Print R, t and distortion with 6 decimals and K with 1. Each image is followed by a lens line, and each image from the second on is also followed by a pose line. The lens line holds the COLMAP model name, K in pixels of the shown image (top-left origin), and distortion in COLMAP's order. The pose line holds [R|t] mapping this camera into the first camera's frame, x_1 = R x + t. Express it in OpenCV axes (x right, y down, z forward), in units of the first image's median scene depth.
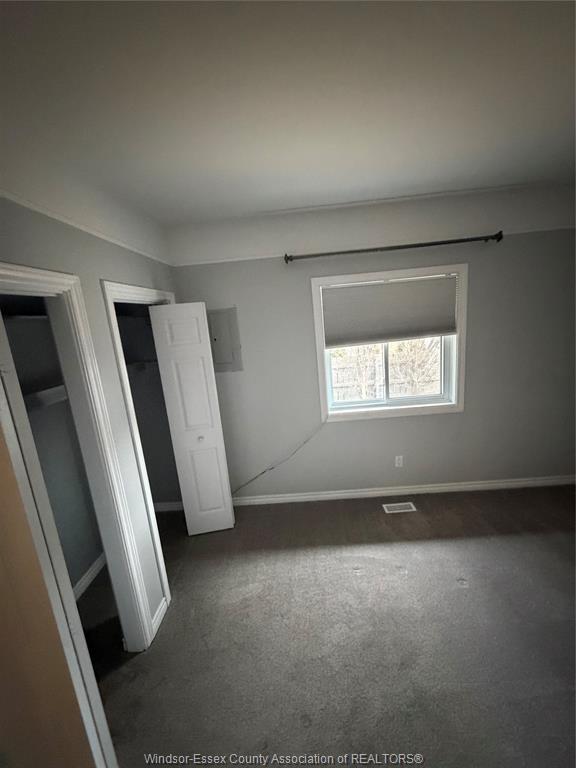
lens RADIAL K [[308.1, 0, 292.0], [0, 308.1, 377.6], [0, 0, 1]] dist [0.001676, 0.000514]
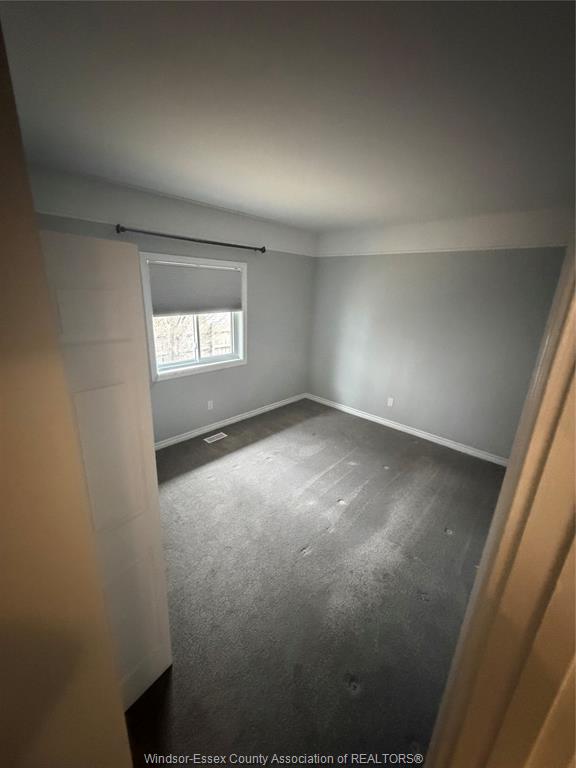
lens RADIAL K [[308.1, 0, 291.3], [0, 308.1, 376.2], [0, 0, 1]] dist [0.001676, 0.000514]
pose [[0.655942, -0.096569, 0.748609, -0.424058], [0.047160, 0.995088, 0.087043, 0.048985], [-0.753337, -0.021791, 0.657274, -0.138518]]
